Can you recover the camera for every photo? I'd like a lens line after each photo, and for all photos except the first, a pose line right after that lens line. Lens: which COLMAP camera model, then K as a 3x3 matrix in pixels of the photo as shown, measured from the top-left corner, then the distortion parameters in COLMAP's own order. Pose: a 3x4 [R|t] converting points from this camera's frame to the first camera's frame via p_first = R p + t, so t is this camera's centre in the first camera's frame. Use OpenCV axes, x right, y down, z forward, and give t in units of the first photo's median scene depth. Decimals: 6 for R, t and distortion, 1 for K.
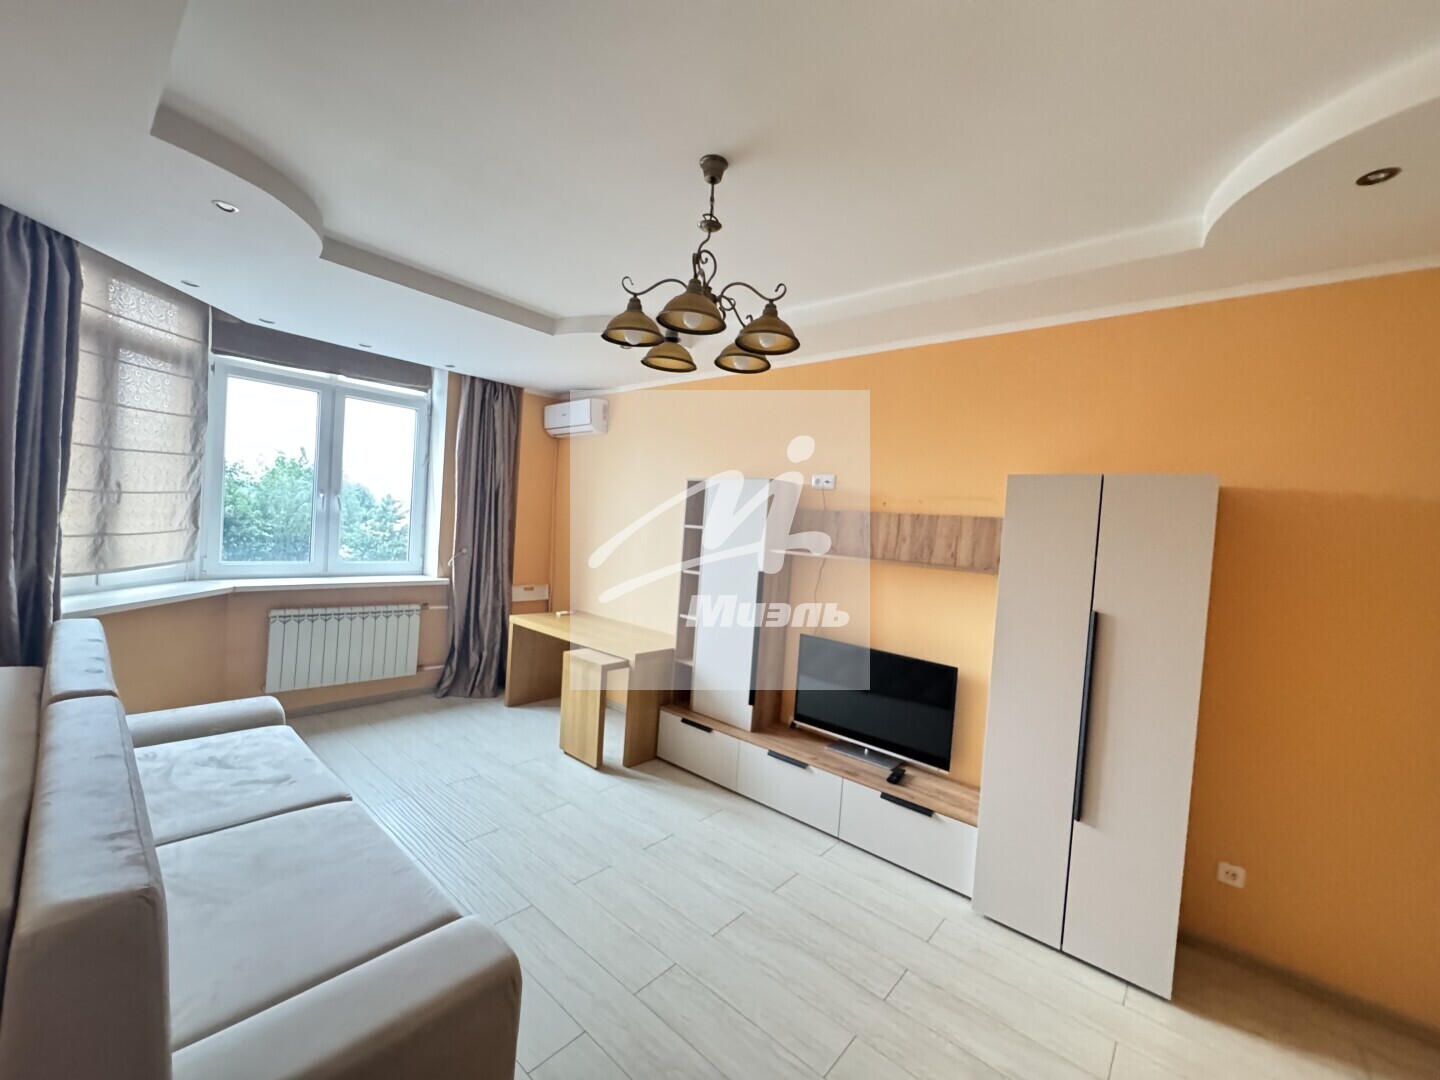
lens RADIAL K [[576.7, 0, 720.0], [0, 576.7, 540.0], [0, 0, 1]] dist [-0.003492, -0.000122]
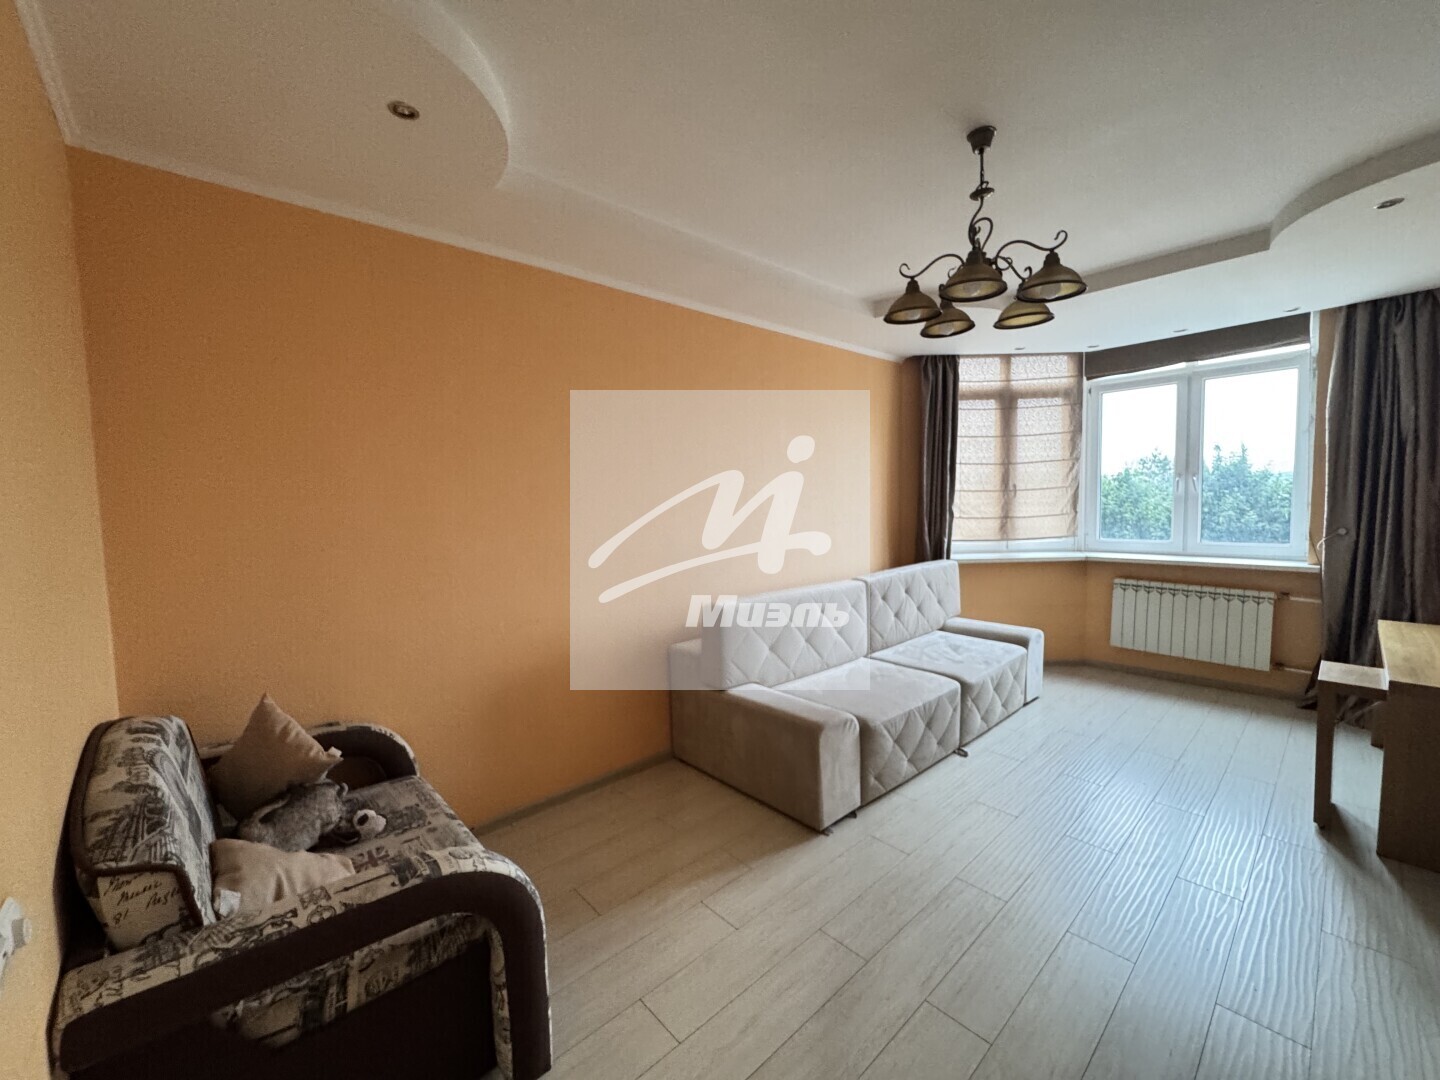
lens RADIAL K [[576.7, 0, 720.0], [0, 576.7, 540.0], [0, 0, 1]] dist [-0.003492, -0.000122]
pose [[-0.118483, 0.005534, -0.992941, 0.595514], [-0.014096, 0.999874, 0.007254, 0.050449], [0.992856, 0.014856, -0.118390, 0.354408]]
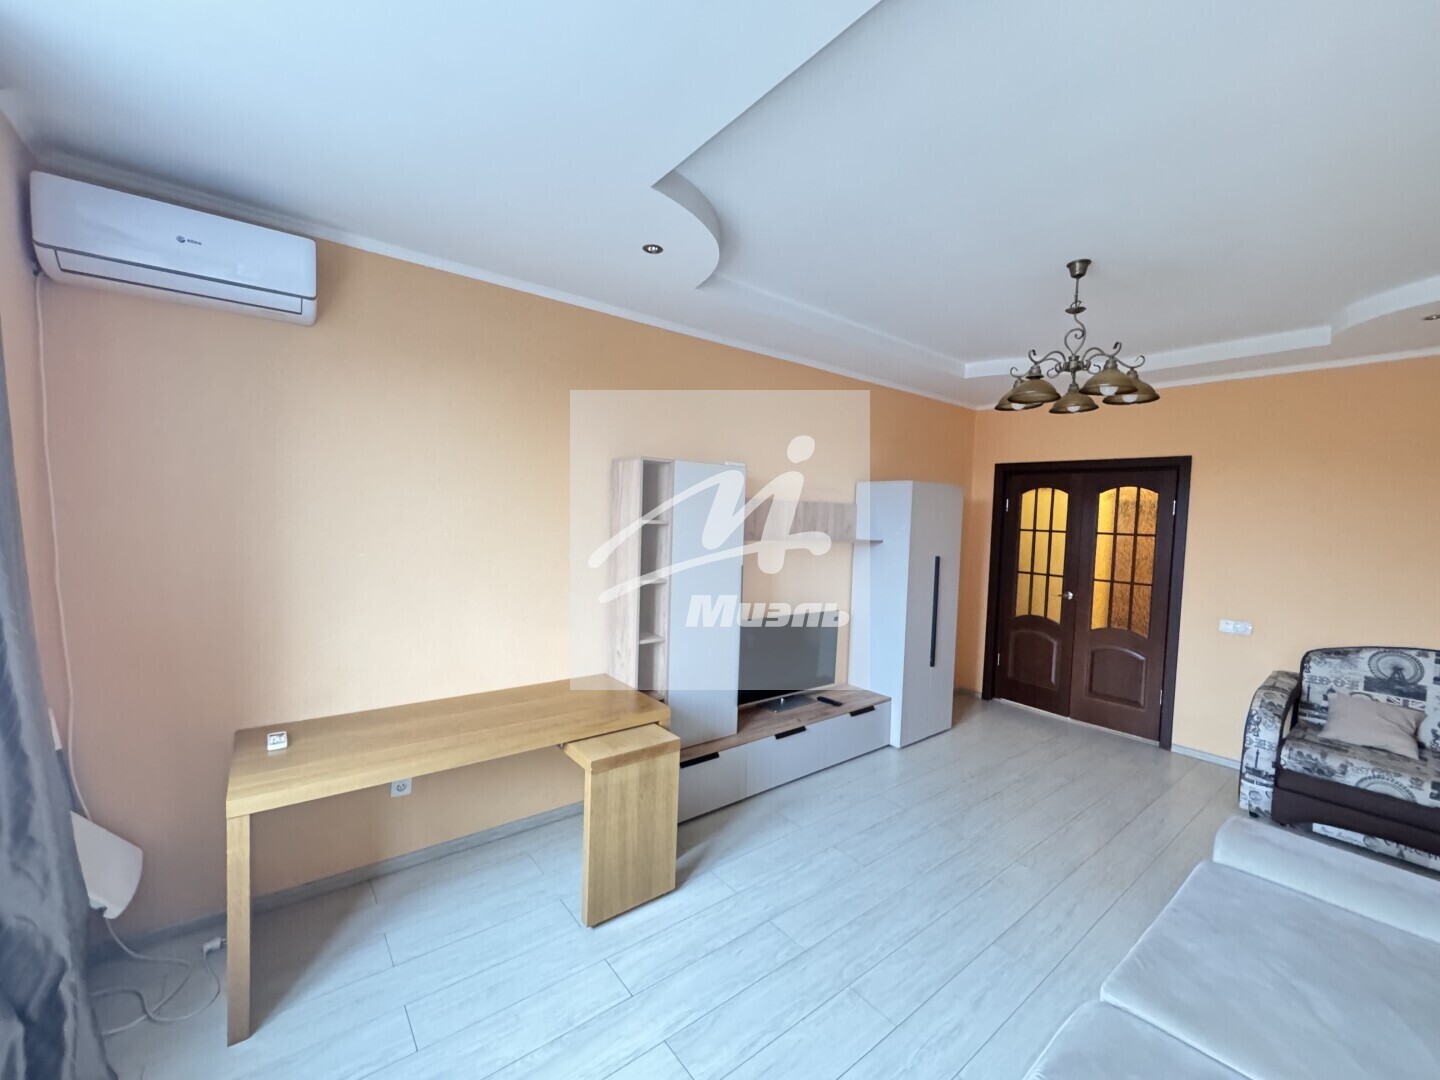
lens RADIAL K [[576.7, 0, 720.0], [0, 576.7, 540.0], [0, 0, 1]] dist [-0.003492, -0.000122]
pose [[0.193154, -0.105352, 0.975496, -0.838896], [0.010089, 0.994379, 0.105394, -0.084978], [-0.981117, -0.010516, 0.193131, 0.838360]]
